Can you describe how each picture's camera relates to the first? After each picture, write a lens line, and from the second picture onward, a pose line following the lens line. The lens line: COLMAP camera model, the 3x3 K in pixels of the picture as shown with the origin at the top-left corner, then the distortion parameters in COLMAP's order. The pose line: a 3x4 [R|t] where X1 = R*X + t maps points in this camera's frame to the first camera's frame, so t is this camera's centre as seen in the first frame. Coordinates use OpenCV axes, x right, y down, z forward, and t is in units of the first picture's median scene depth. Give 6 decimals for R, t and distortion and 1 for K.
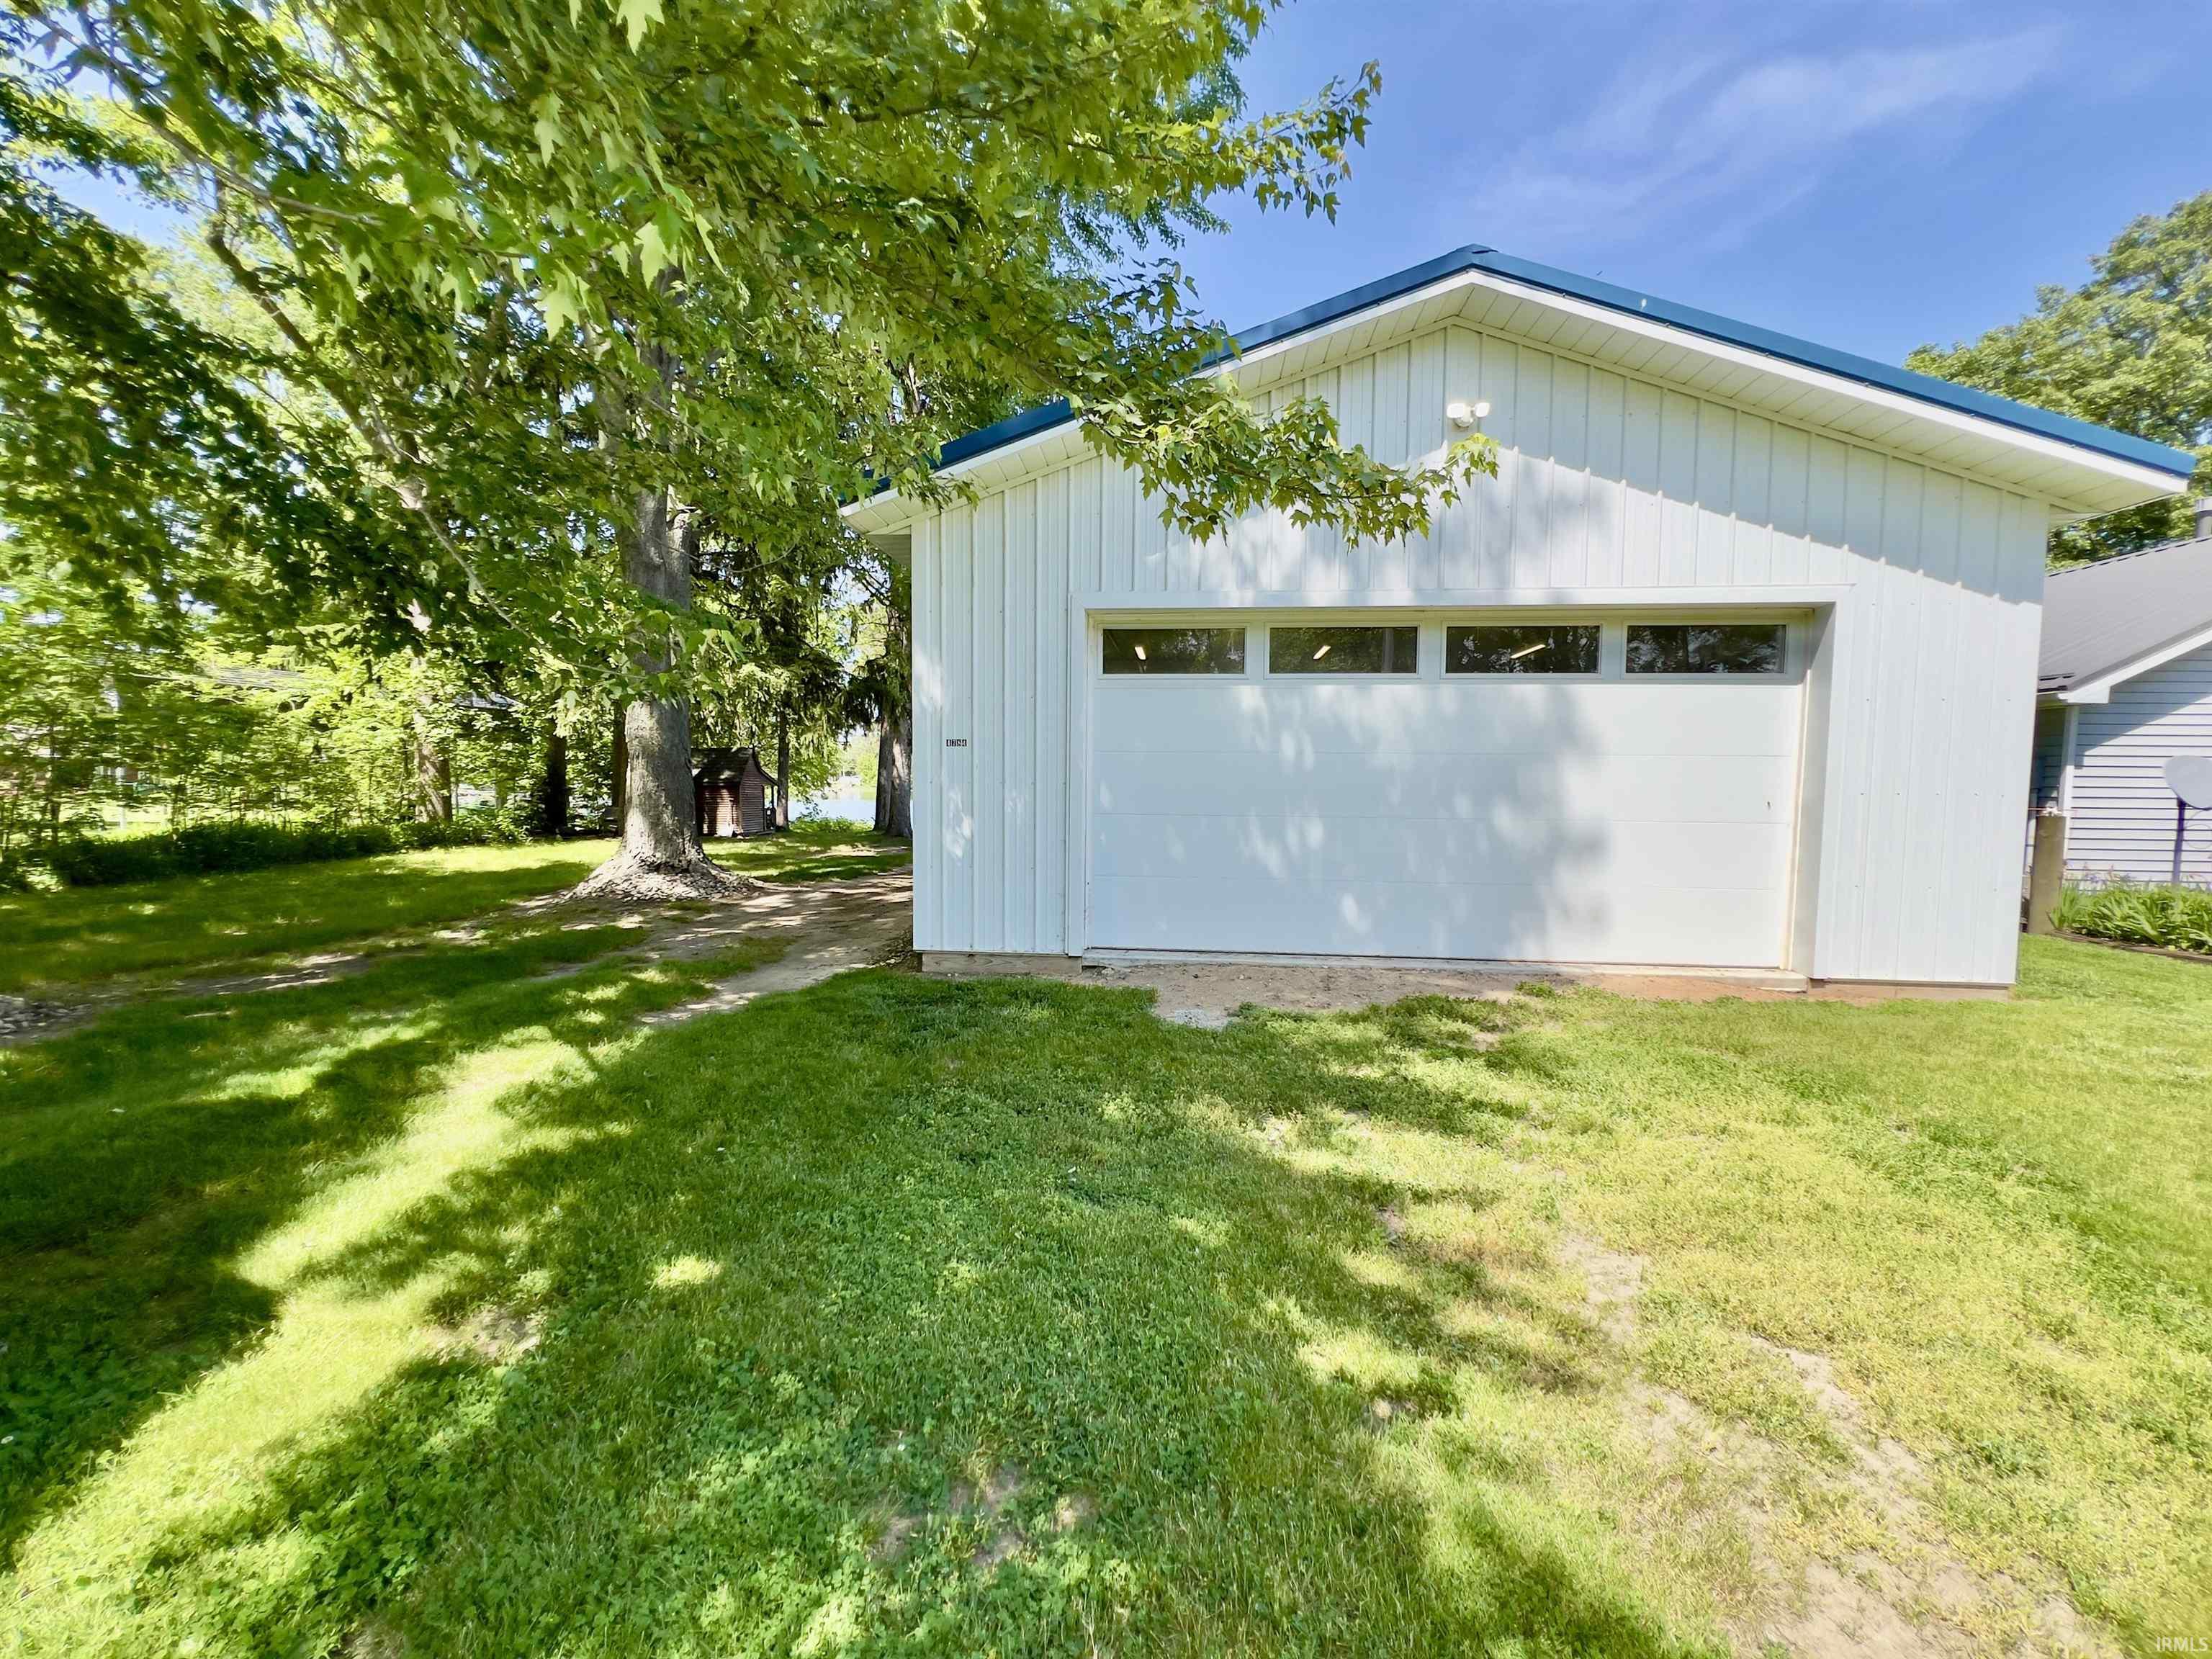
lens RADIAL K [[887.1, 0, 1105.1], [0, 887.1, 828.5], [0, 0, 1]] dist [-0.000232, -0.000655]
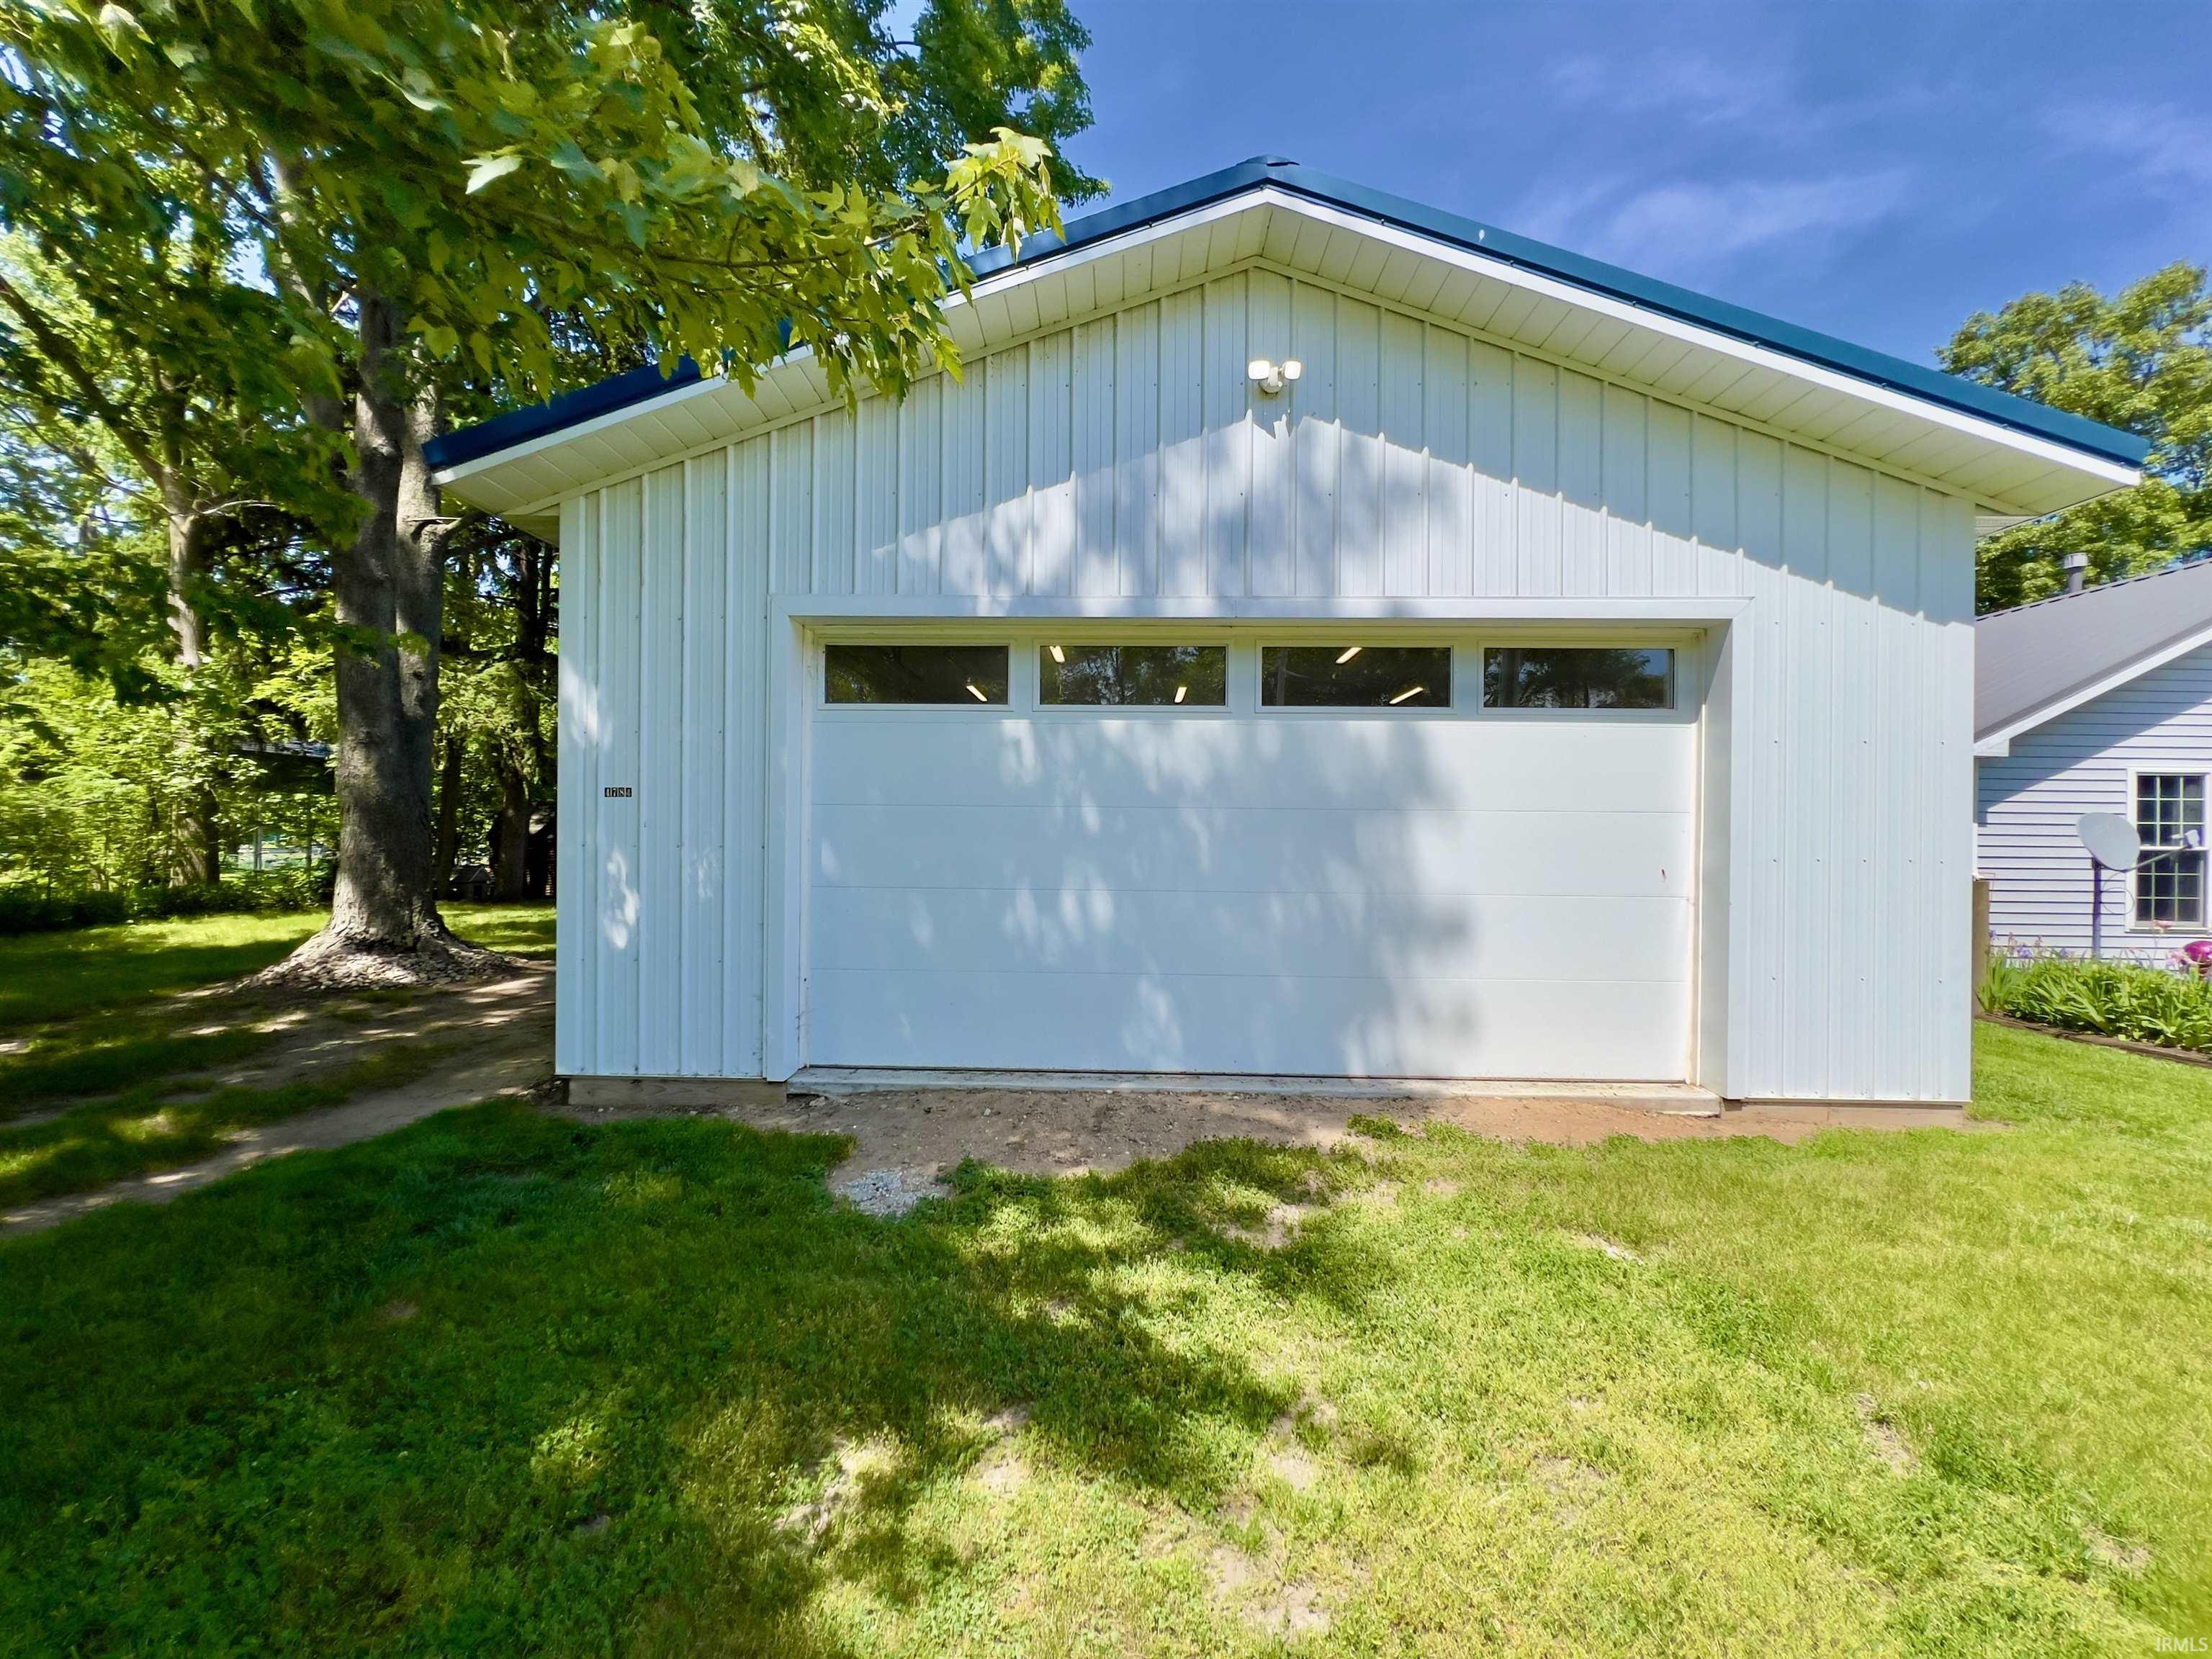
lens RADIAL K [[887.1, 0, 1105.8], [0, 887.1, 828.3], [0, 0, 1]] dist [-0.000232, -0.000655]
pose [[0.997299, 0.000354, 0.073444, 0.199018], [0.004167, 0.998105, -0.061400, -0.020745], [-0.073326, 0.061540, 0.995407, 0.252537]]
